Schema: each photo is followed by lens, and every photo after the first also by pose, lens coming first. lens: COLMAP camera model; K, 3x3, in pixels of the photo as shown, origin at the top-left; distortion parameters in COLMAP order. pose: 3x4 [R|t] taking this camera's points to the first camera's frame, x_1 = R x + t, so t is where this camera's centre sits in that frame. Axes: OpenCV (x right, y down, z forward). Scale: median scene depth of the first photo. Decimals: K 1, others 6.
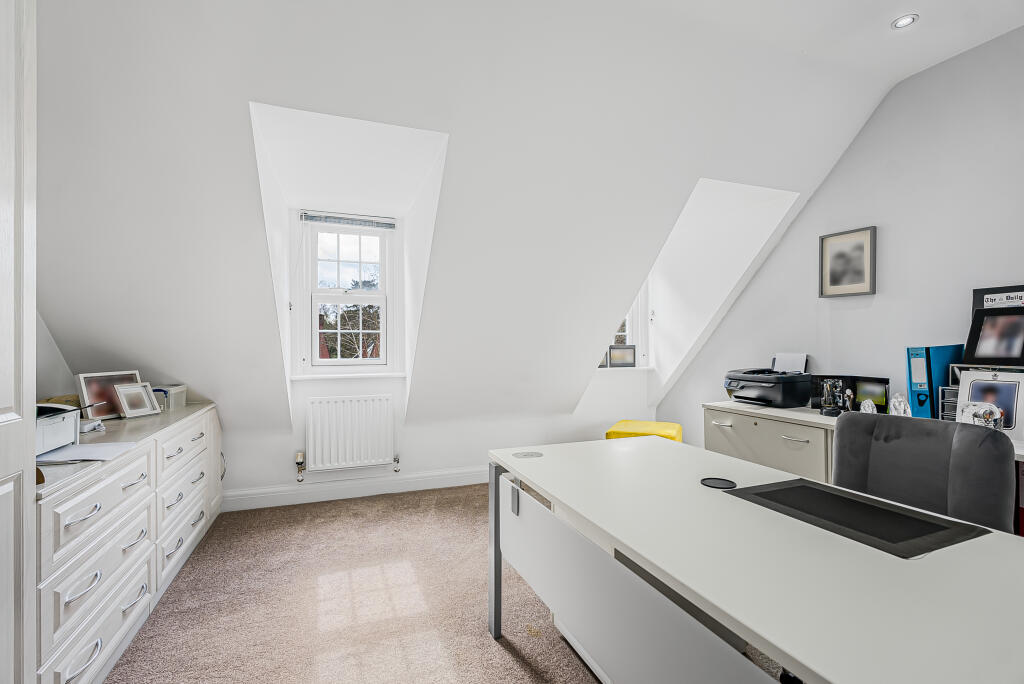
lens RADIAL K [[462.6, 0, 512.0], [0, 462.6, 331.1], [0, 0, 1]] dist [-0.008058, -0.000070]
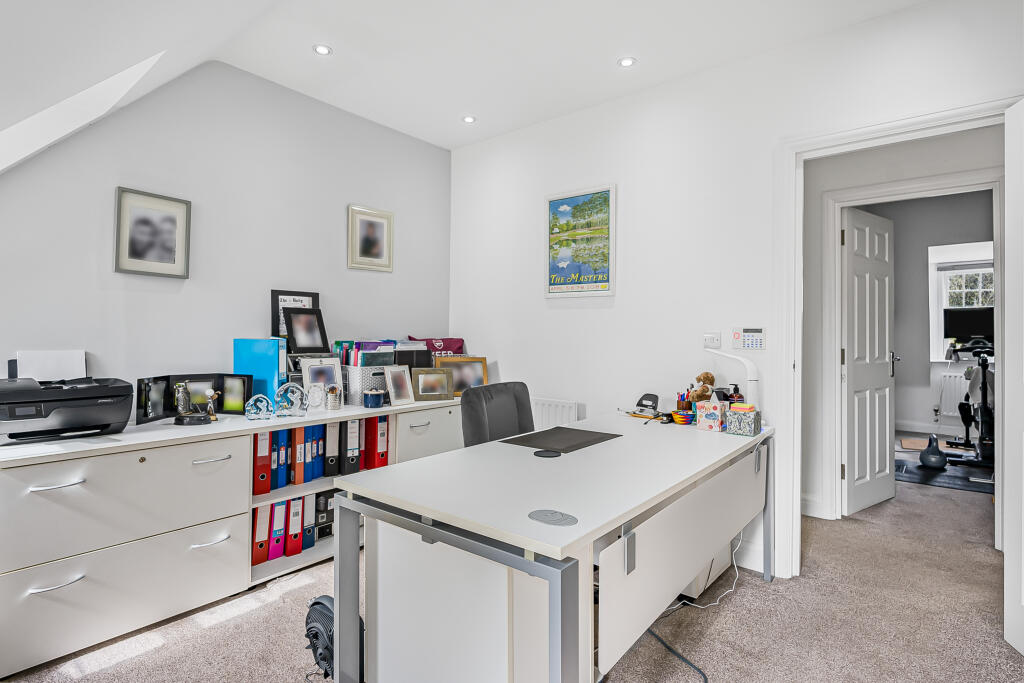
lens RADIAL K [[510.4, 0, 512.0], [0, 510.4, 341.5], [0, 0, 1]] dist [-0.000646, -0.000043]
pose [[-0.480542, -0.002381, 0.876968, -0.342278], [-0.022380, 0.999704, -0.009550, 0.032024], [-0.876686, -0.024215, -0.480453, 0.899337]]
